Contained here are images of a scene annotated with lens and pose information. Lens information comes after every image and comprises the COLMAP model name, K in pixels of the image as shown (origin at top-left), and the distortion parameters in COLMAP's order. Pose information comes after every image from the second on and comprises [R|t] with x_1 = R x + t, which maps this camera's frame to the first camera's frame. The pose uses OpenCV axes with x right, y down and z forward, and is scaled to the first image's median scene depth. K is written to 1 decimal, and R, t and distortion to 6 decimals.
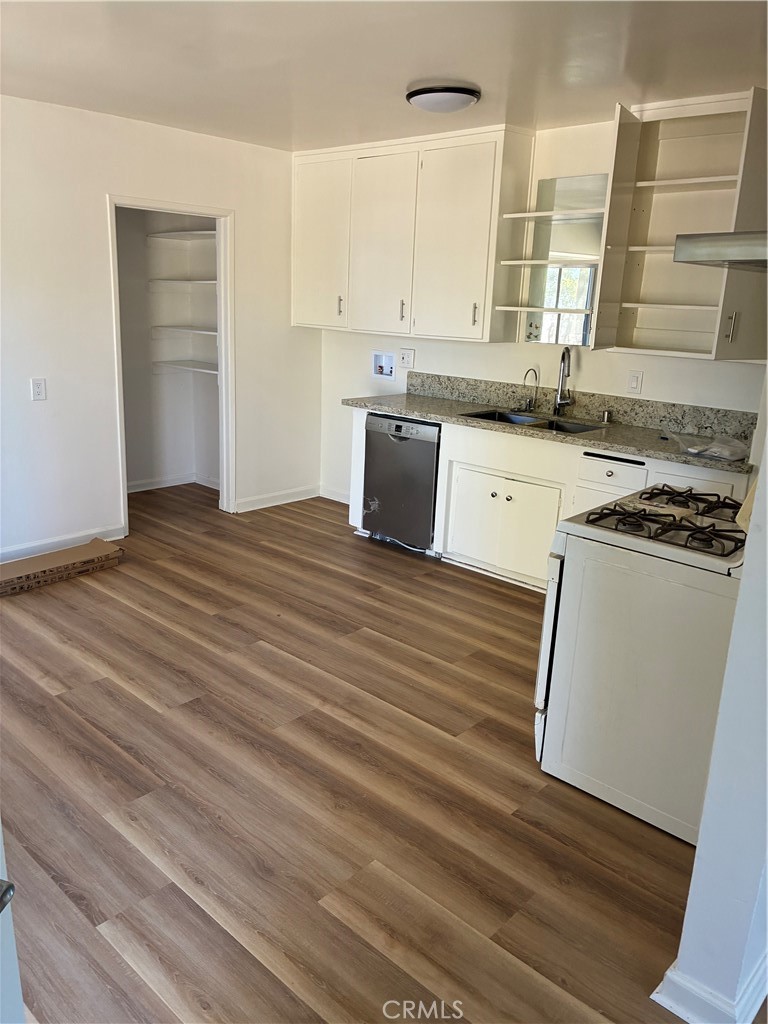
lens RADIAL K [[776.0, 0, 381.2], [0, 776.0, 508.2], [0, 0, 1]] dist [0.042157, -0.050688]
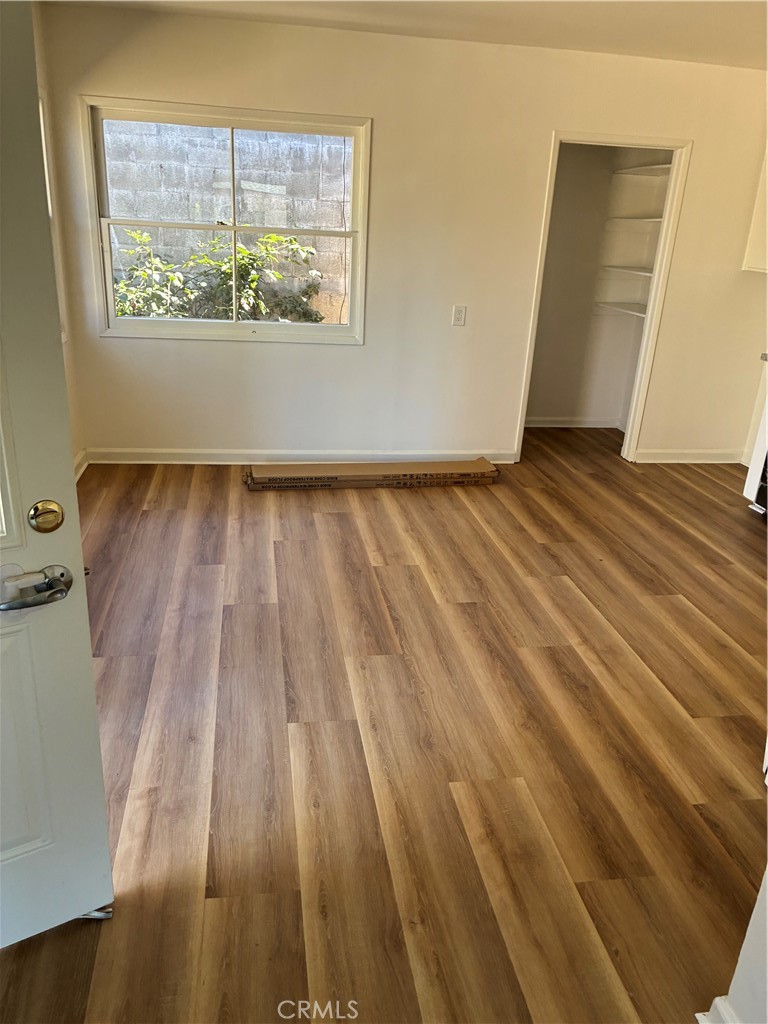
lens RADIAL K [[776.0, 0, 381.5], [0, 776.0, 518.8], [0, 0, 1]] dist [0.042157, -0.050688]
pose [[0.794162, 0.223782, -0.565003, 0.250127], [-0.182183, 0.974639, 0.129953, 0.010626], [0.579755, -0.000270, 0.814791, 0.033592]]
